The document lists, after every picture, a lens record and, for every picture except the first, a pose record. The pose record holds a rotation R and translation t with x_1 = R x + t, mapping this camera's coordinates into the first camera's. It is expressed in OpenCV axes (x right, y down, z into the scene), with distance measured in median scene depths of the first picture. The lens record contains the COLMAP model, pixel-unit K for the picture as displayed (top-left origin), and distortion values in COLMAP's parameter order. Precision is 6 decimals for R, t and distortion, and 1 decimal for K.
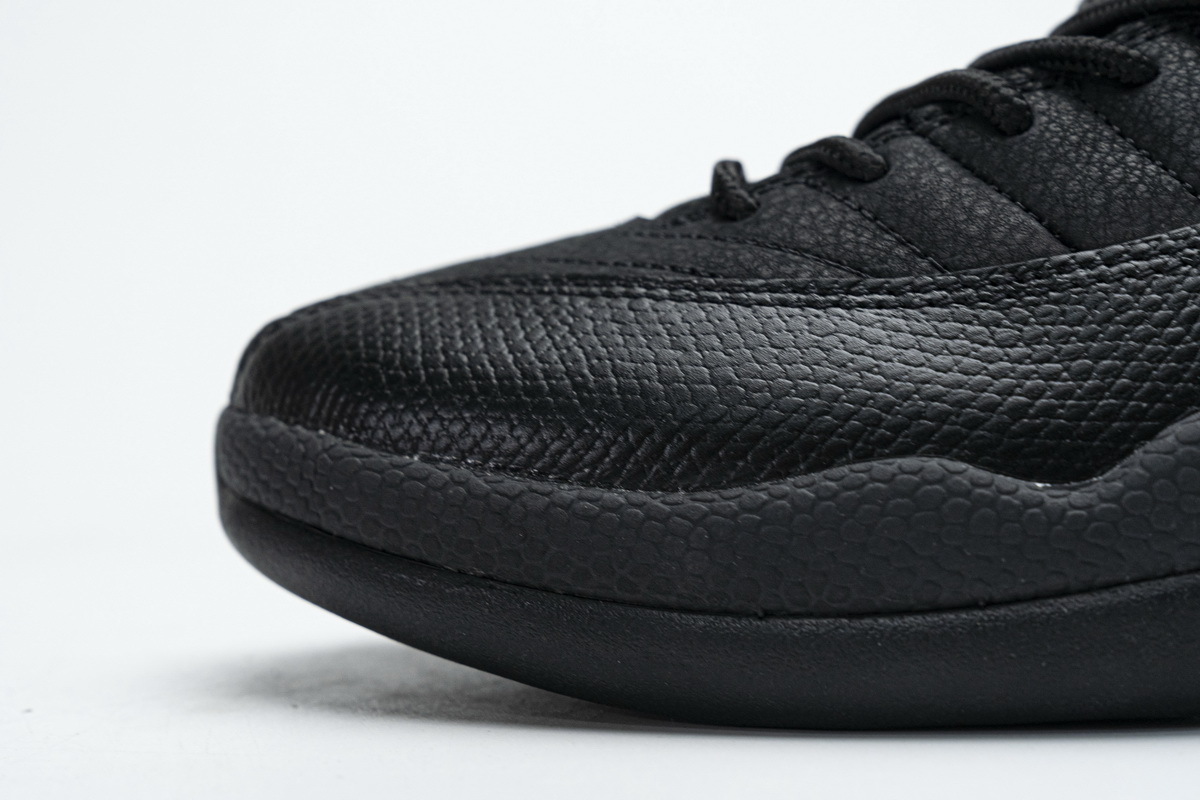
lens RADIAL K [[2290.7, 0, 601.8], [0, 2290.7, 403.3], [0, 0, 1]] dist [0.000762, 0.000000]
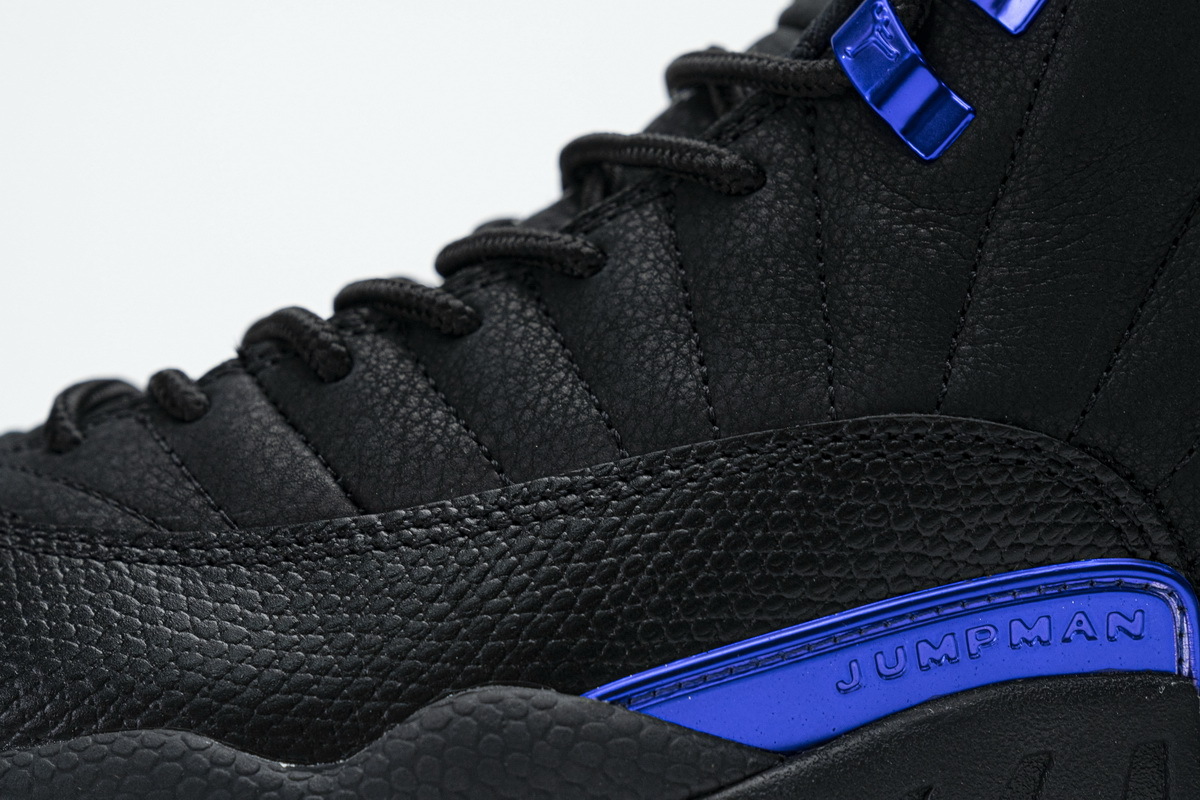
lens RADIAL K [[2290.7, 0, 598.2], [0, 2290.7, 396.8], [0, 0, 1]] dist [0.000762, 0.000000]
pose [[0.999094, 0.036974, 0.021057, 0.283175], [-0.036520, 0.999101, -0.021542, -0.098014], [-0.021834, 0.020754, 0.999546, 0.033463]]
